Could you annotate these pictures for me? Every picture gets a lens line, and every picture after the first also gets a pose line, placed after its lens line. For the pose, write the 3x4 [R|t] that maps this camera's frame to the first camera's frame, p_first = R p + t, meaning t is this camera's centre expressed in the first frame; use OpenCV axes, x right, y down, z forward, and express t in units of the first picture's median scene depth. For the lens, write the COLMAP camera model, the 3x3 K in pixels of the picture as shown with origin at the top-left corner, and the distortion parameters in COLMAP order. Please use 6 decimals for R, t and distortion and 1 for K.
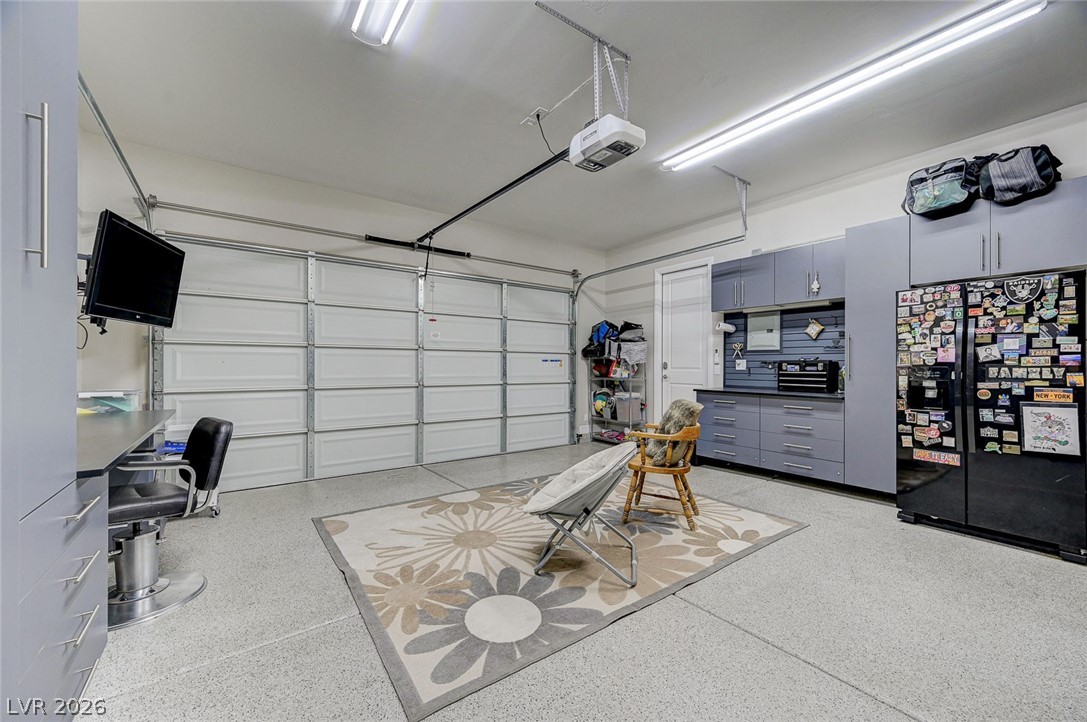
lens RADIAL K [[428.4, 0, 543.2], [0, 428.4, 366.5], [0, 0, 1]] dist [0.001705, 0.000091]
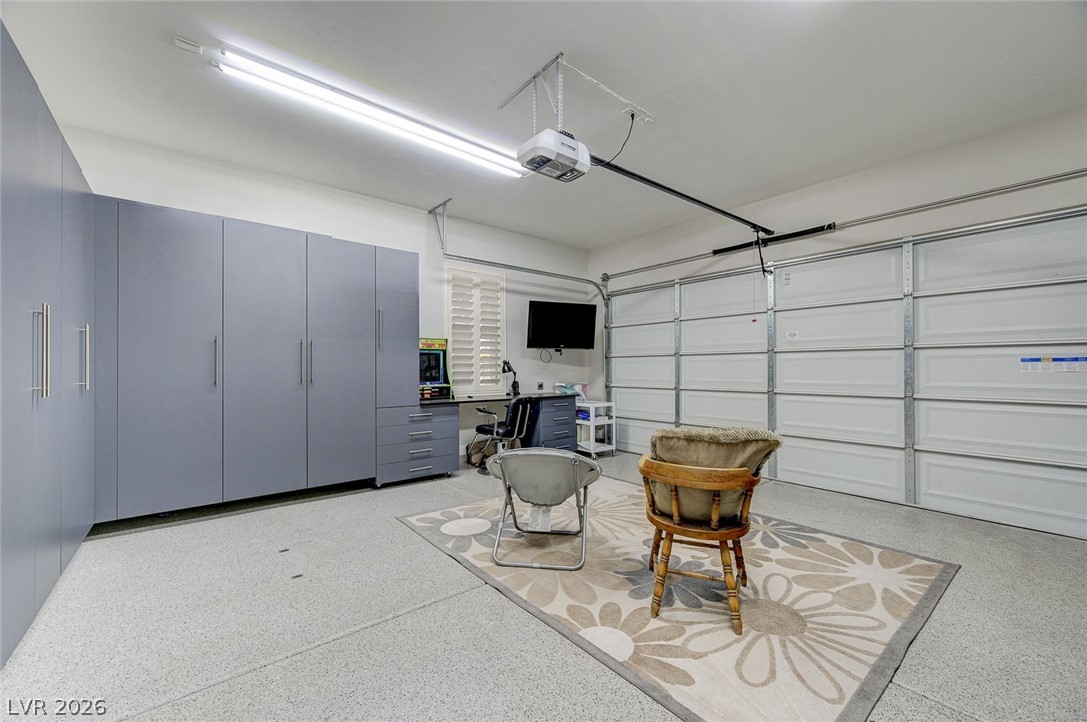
lens RADIAL K [[428.4, 0, 543.2], [0, 428.4, 366.5], [0, 0, 1]] dist [0.001705, 0.000091]
pose [[0.059744, -0.010769, -0.998156, 0.949281], [-0.001626, 0.999939, -0.010886, 0.001653], [0.998212, 0.002274, 0.059723, 0.738647]]
